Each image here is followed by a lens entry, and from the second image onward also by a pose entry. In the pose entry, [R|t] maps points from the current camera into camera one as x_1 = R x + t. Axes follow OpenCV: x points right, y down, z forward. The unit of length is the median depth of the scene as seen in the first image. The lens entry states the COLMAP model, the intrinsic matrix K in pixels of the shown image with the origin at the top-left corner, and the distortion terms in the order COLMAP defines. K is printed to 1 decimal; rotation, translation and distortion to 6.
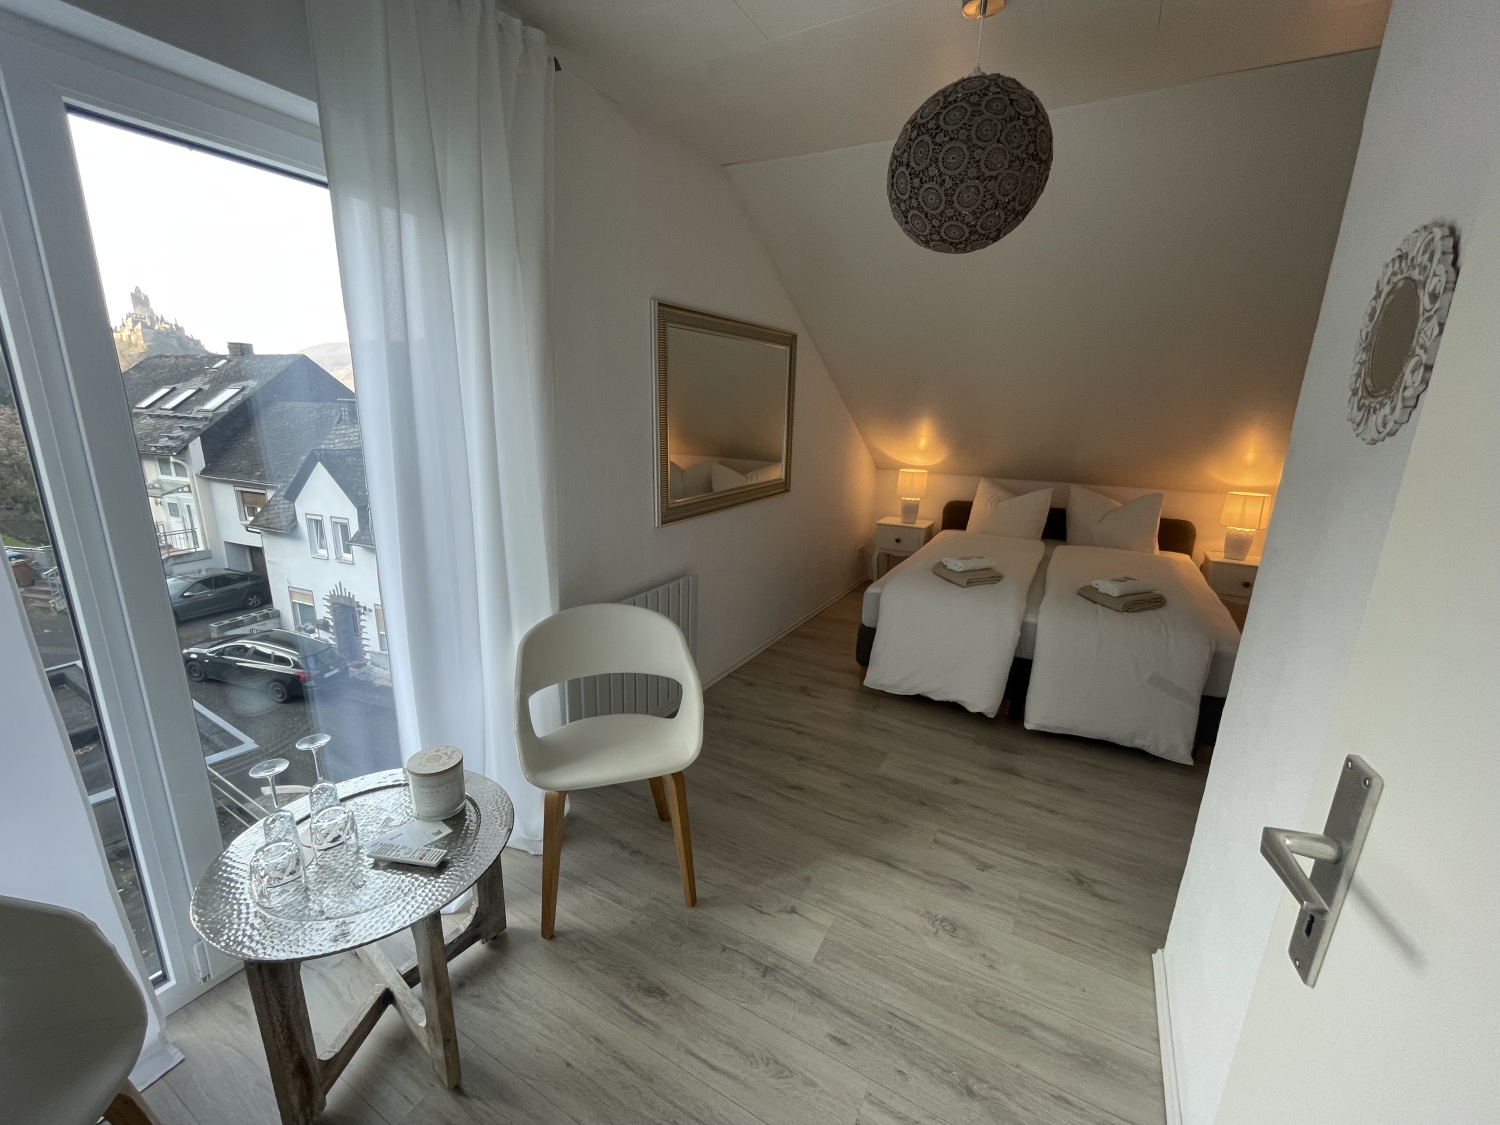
lens RADIAL K [[601.7, 0, 744.0], [0, 601.7, 564.7], [0, 0, 1]] dist [-0.011172, -0.000107]
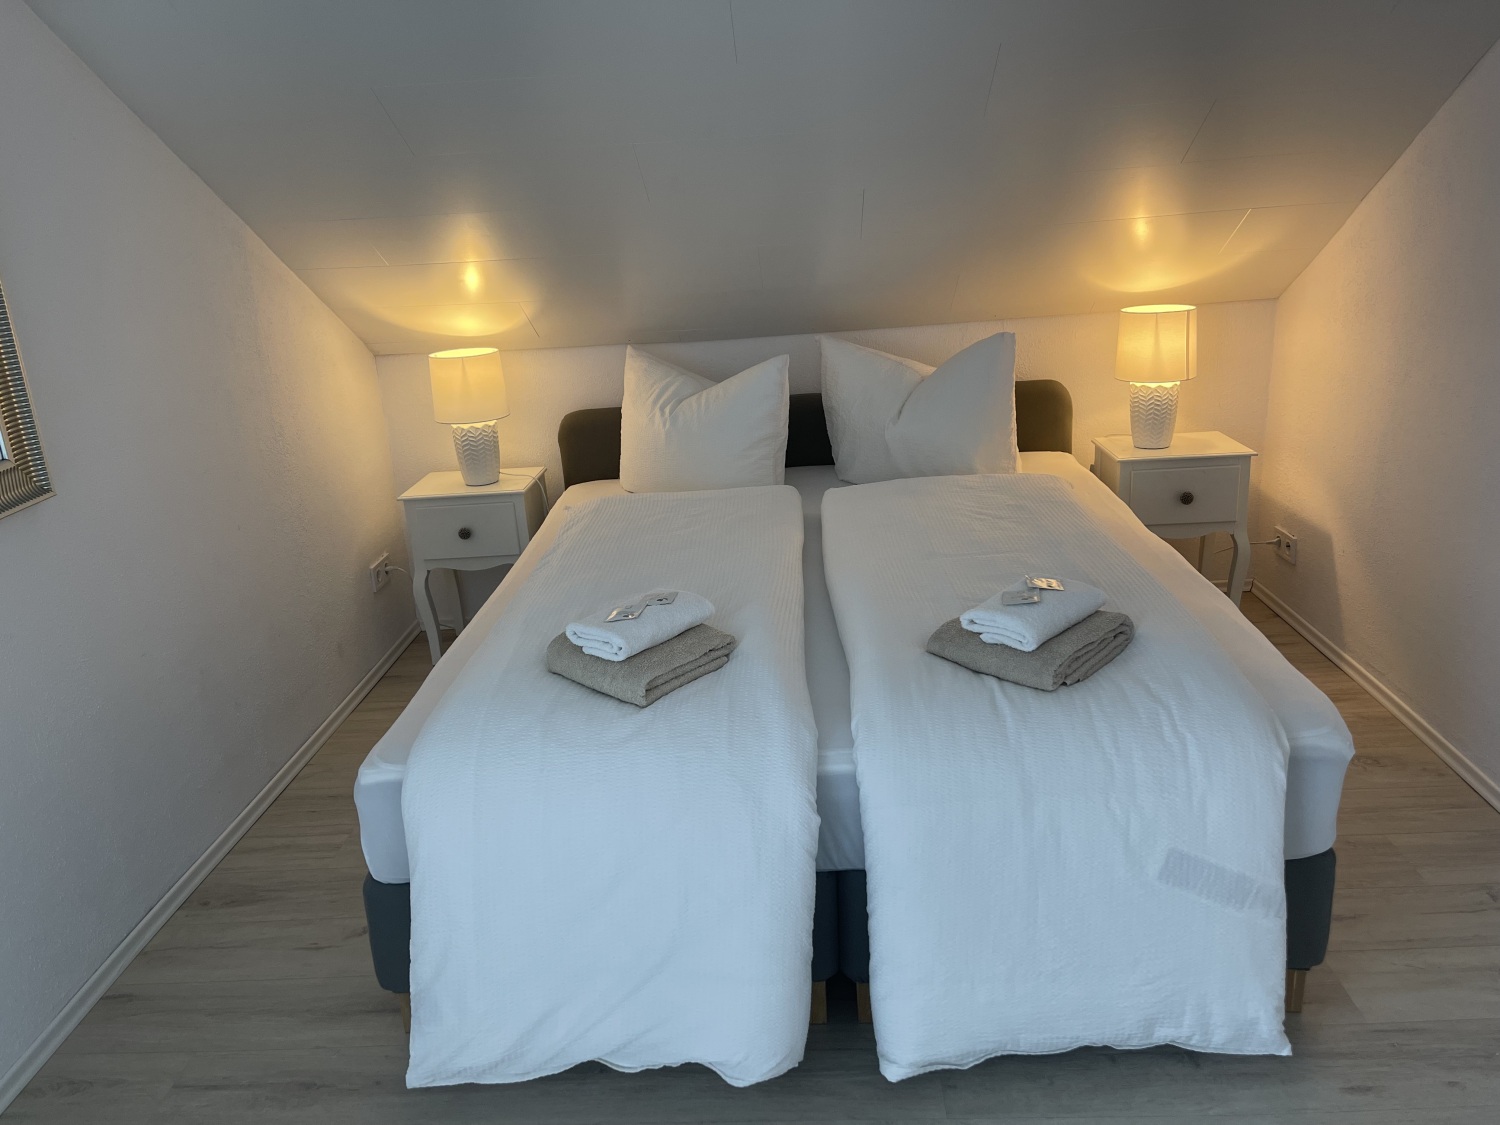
lens RADIAL K [[1137.2, 0, 752.9], [0, 1137.2, 564.3], [0, 0, 1]] dist [0.043108, -0.051218]
pose [[0.881320, -0.220426, 0.417956, 0.136625], [0.199817, 0.975403, 0.093077, -0.068418], [-0.428192, 0.001484, 0.903686, 0.313783]]
